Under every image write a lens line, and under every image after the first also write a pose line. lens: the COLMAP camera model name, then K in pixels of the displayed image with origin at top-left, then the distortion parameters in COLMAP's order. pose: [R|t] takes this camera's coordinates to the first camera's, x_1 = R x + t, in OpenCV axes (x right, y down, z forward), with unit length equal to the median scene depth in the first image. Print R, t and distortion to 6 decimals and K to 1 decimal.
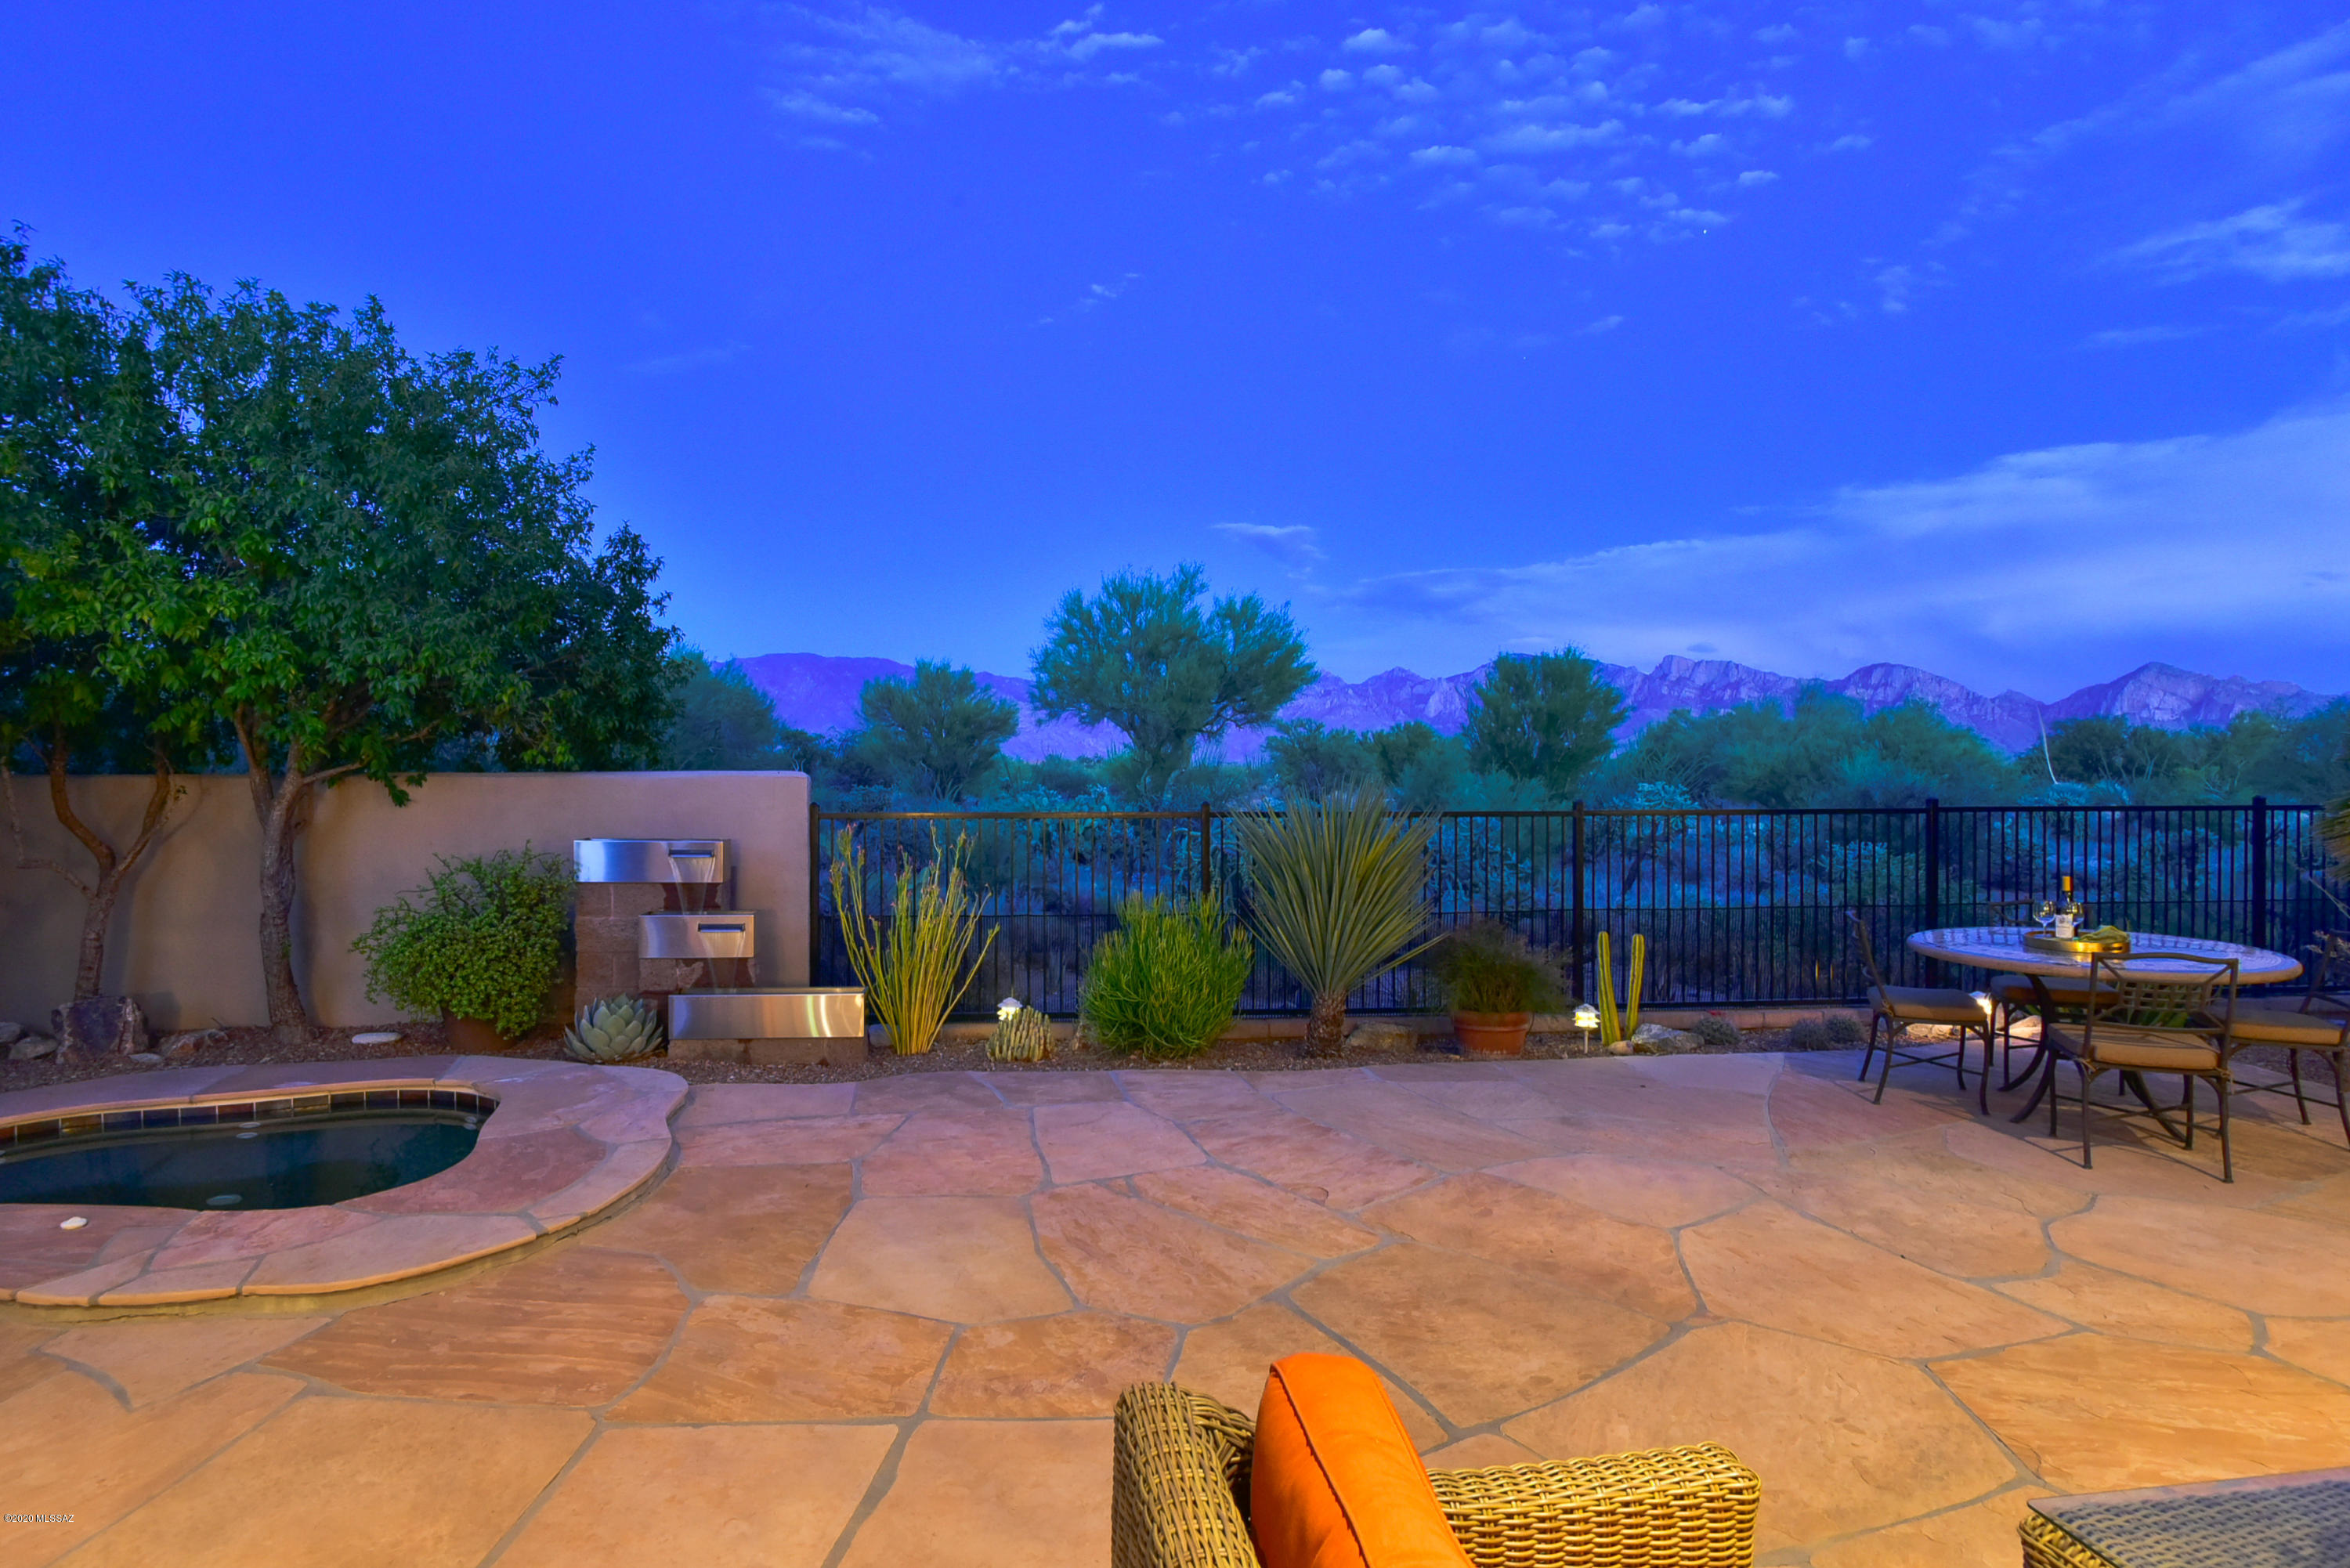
lens RADIAL K [[1120.7, 0, 1083.3], [0, 1120.7, 780.2], [0, 0, 1]] dist [-0.010874, -0.007489]
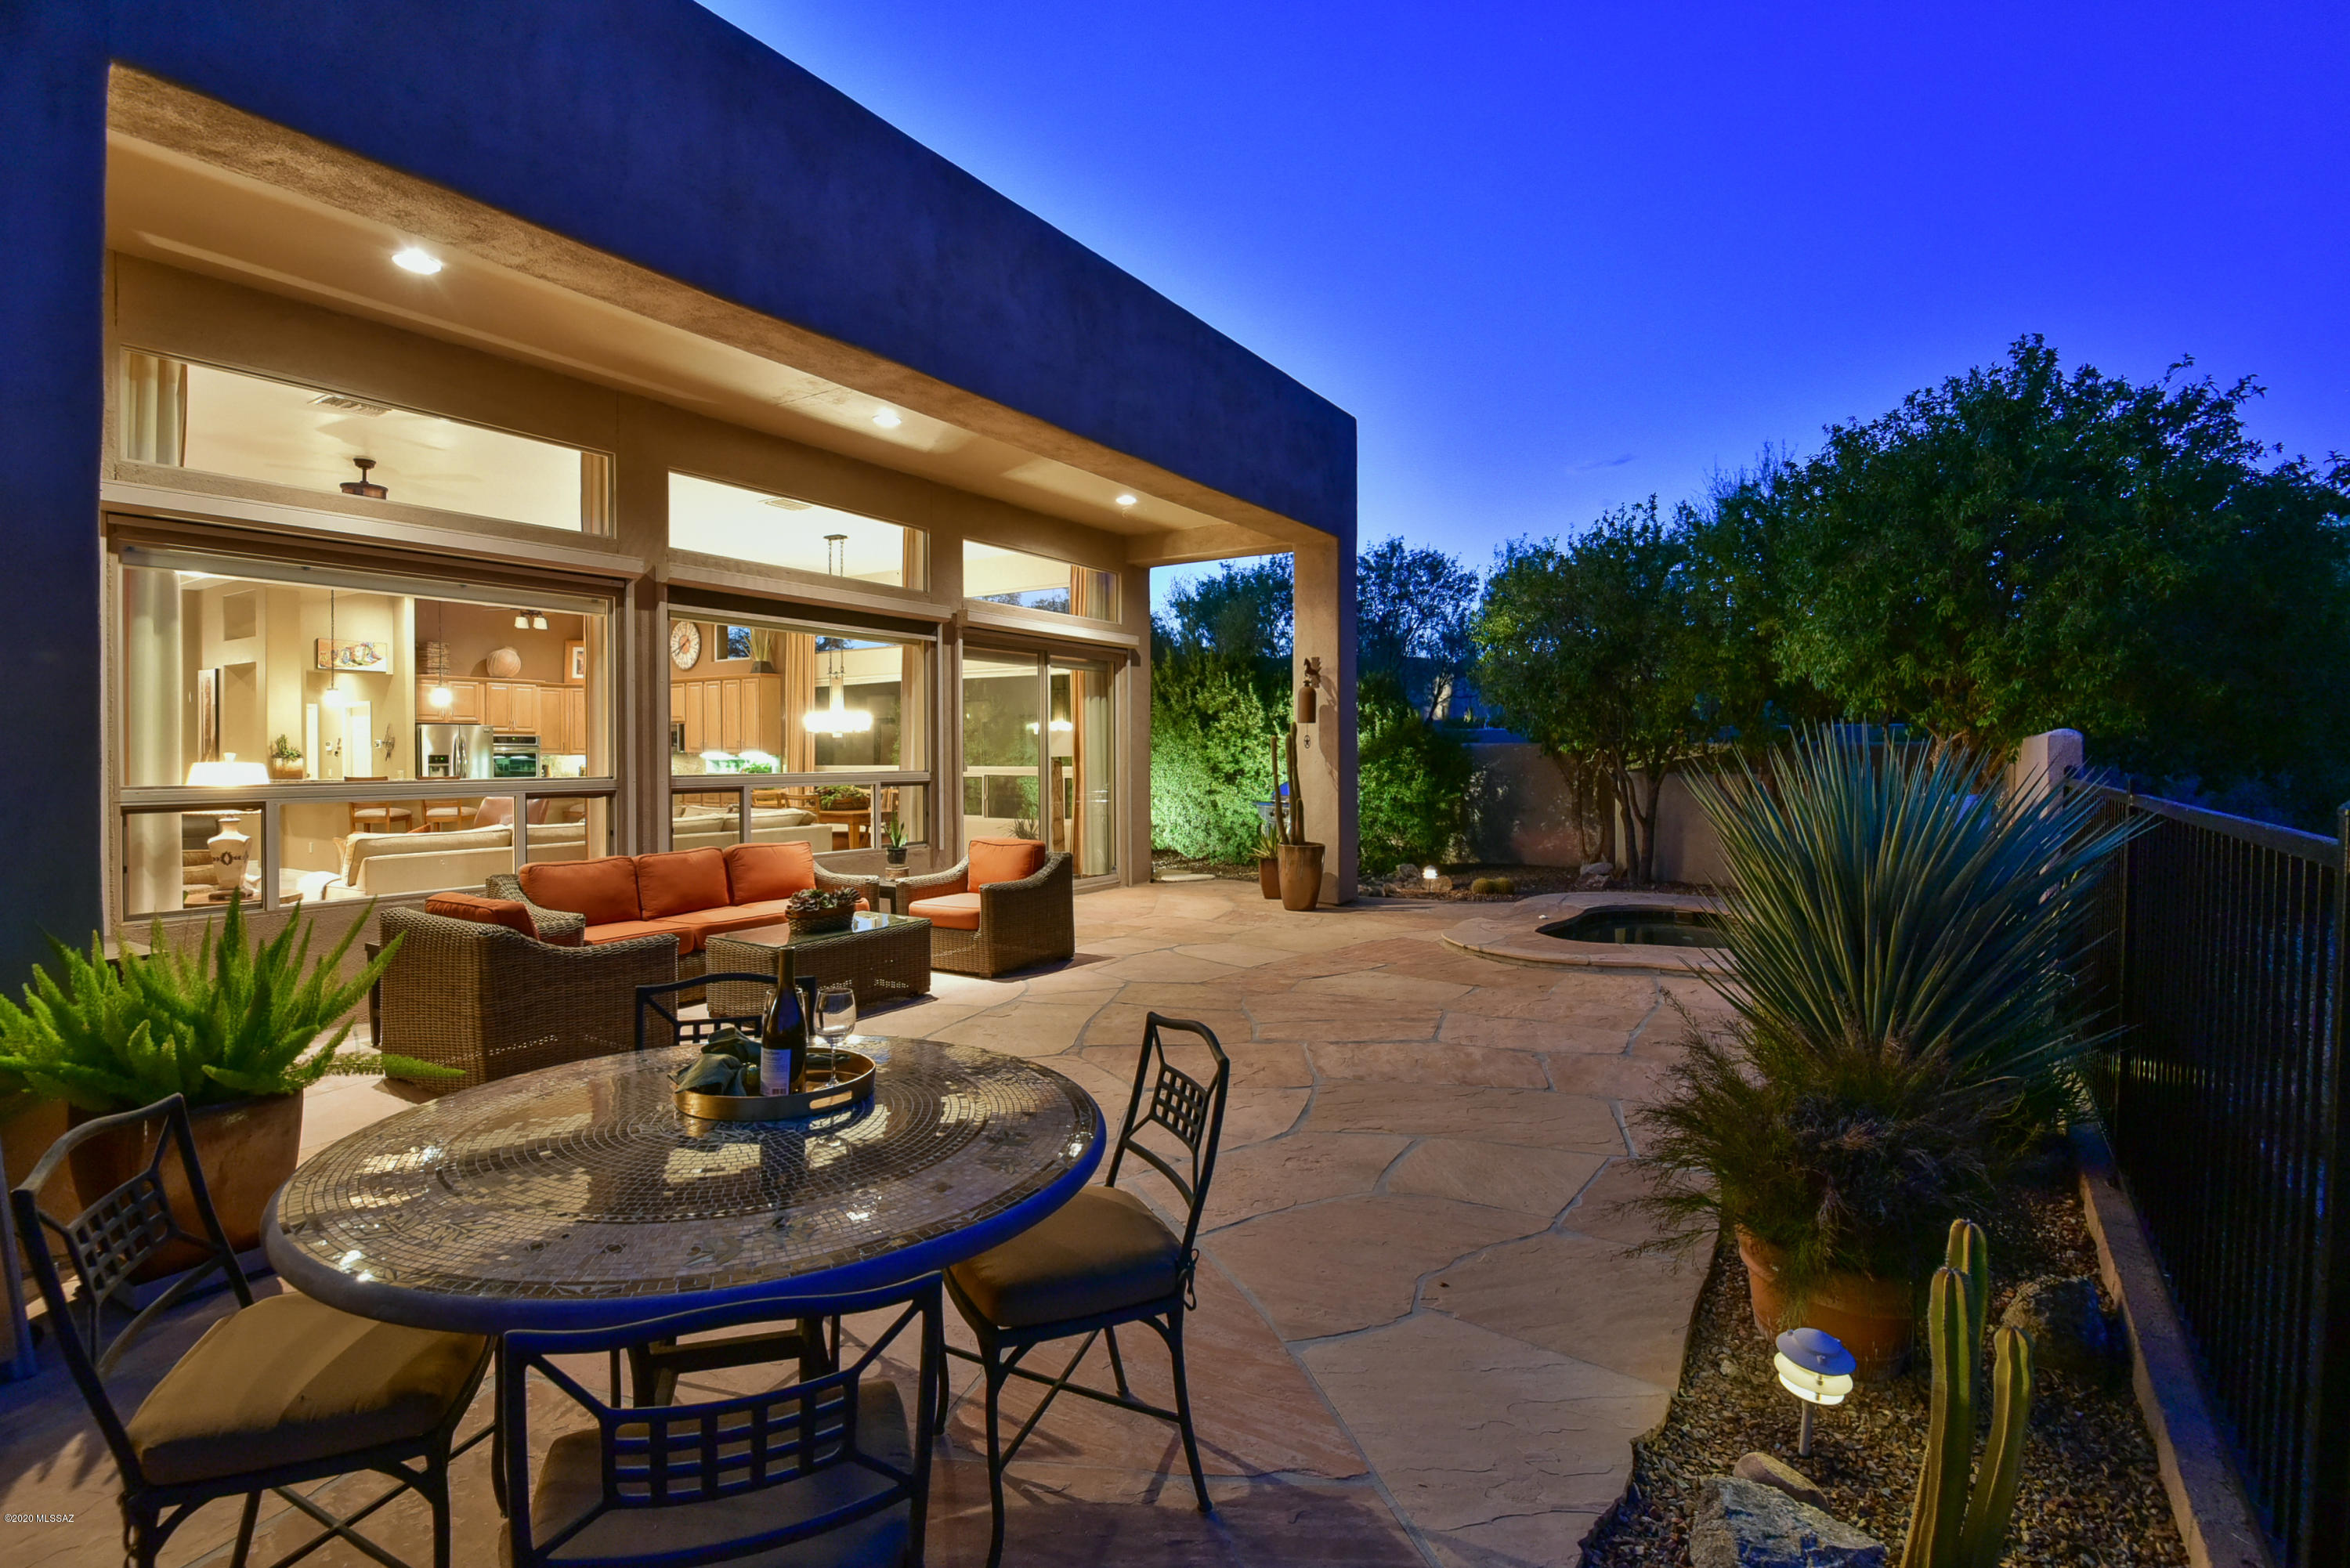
lens RADIAL K [[1114.0, 0, 1177.3], [0, 1114.0, 789.5], [0, 0, 1]] dist [-0.010645, -0.007503]
pose [[-0.655359, 0.012148, -0.755220, 0.887206], [-0.004962, 0.999780, 0.020388, 0.027820], [0.755301, 0.017109, -0.655155, 1.142496]]
